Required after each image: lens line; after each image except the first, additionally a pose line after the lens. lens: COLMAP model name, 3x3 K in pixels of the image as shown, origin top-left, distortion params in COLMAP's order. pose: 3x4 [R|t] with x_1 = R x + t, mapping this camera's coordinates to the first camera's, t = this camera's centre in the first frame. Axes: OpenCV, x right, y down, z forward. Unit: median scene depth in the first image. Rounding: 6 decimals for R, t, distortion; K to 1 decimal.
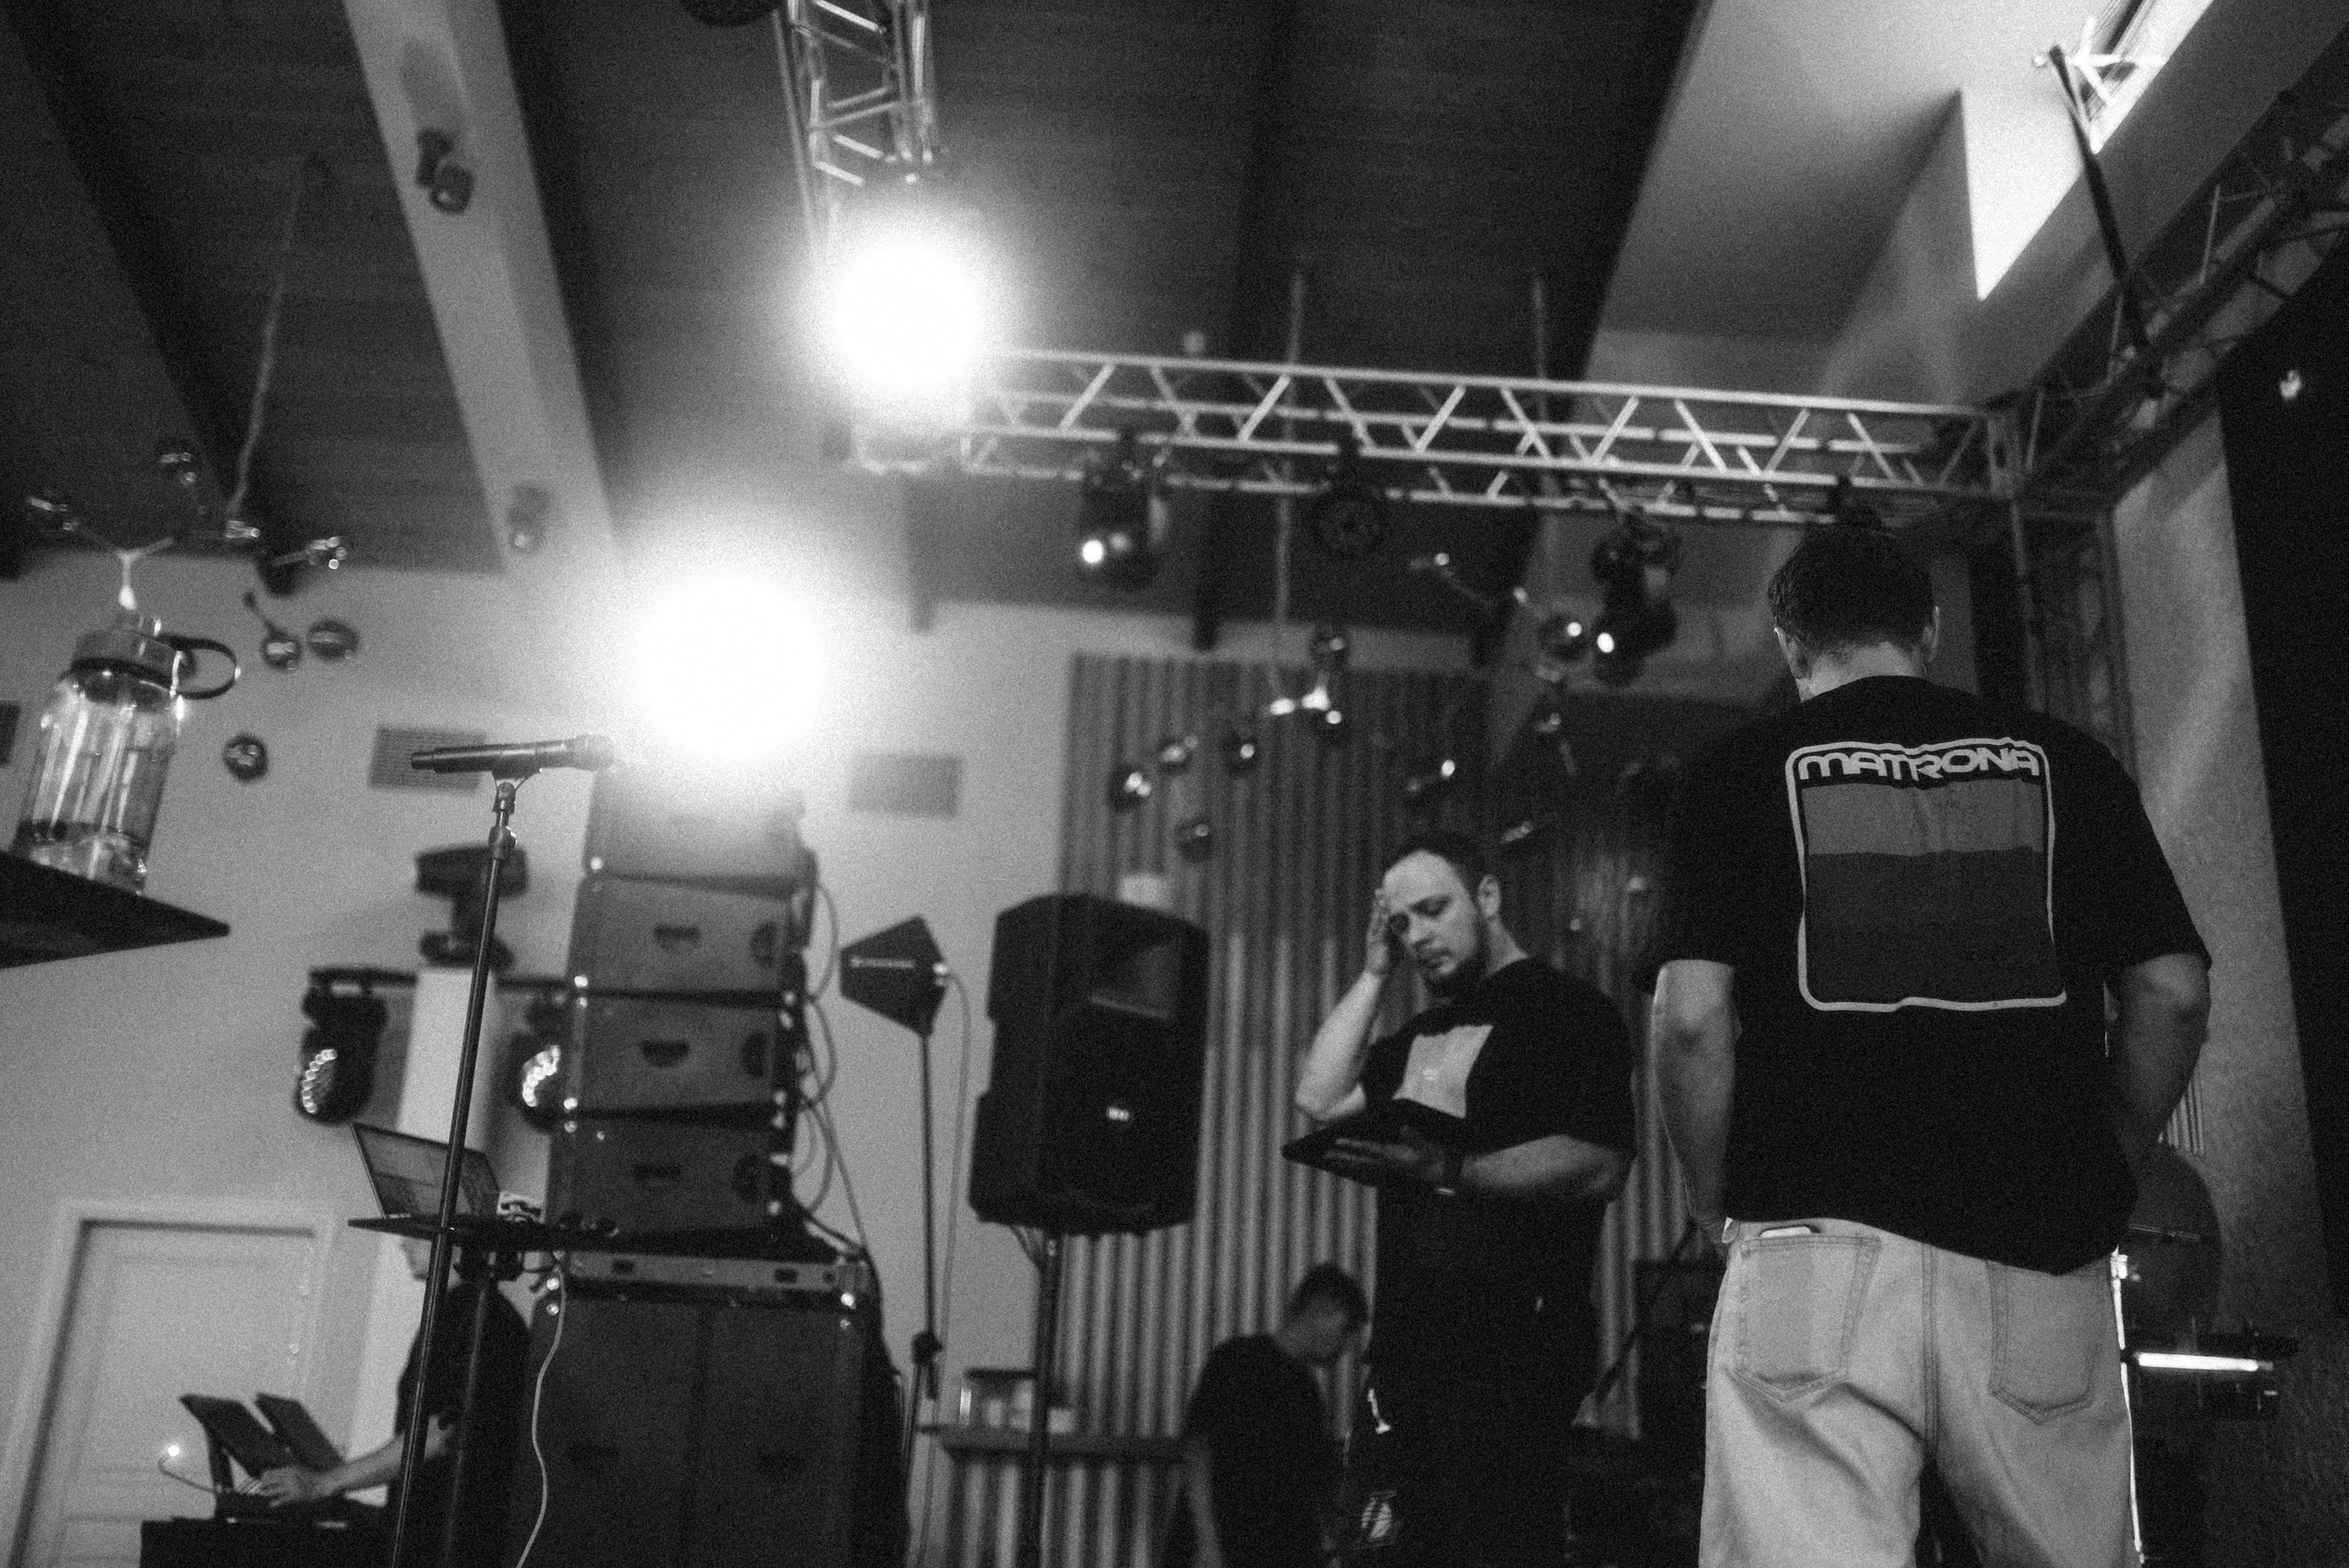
lens RADIAL K [[2225.0, 0, 1174.5], [0, 2225.0, 784.0], [0, 0, 1]] dist [-0.066822, 0.127658]
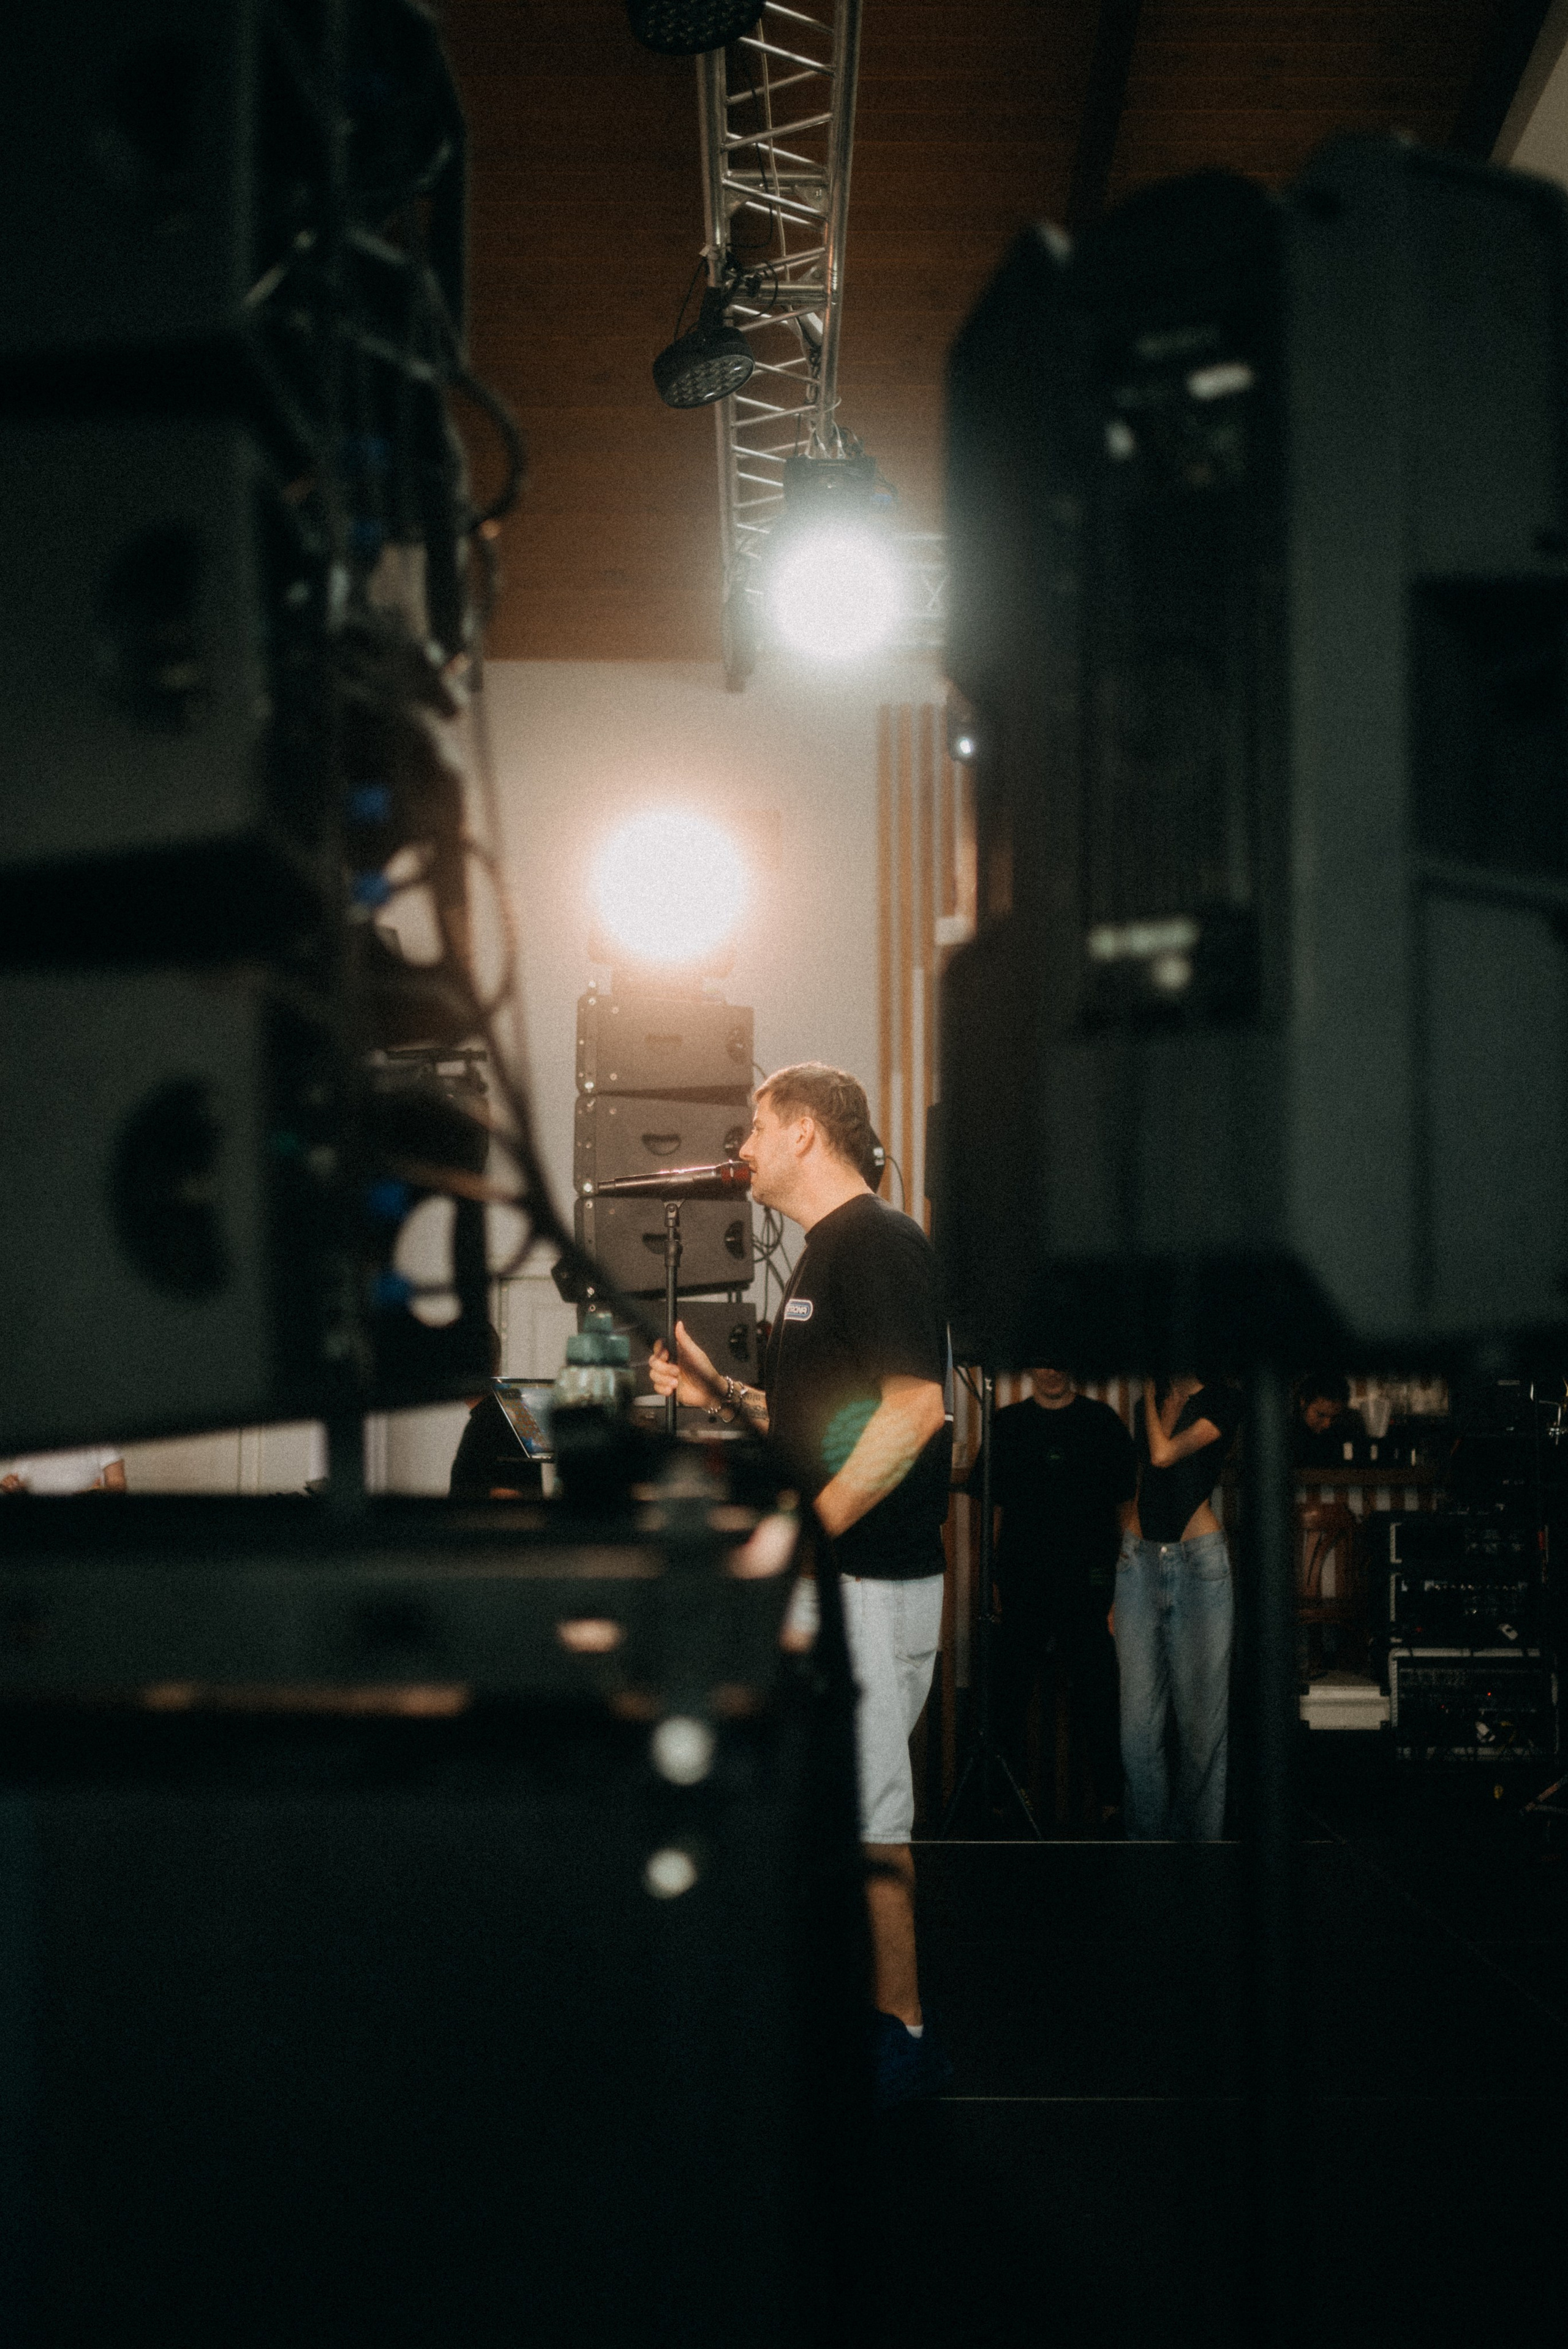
lens RADIAL K [[2248.4, 0, 784.0], [0, 2248.4, 1174.5], [0, 0, 1]] dist [-0.095699, -0.001011]
pose [[0.996923, -0.044930, -0.064233, -0.063683], [0.058476, 0.971980, 0.227672, -0.143703], [0.052204, -0.230728, 0.971617, -0.129915]]
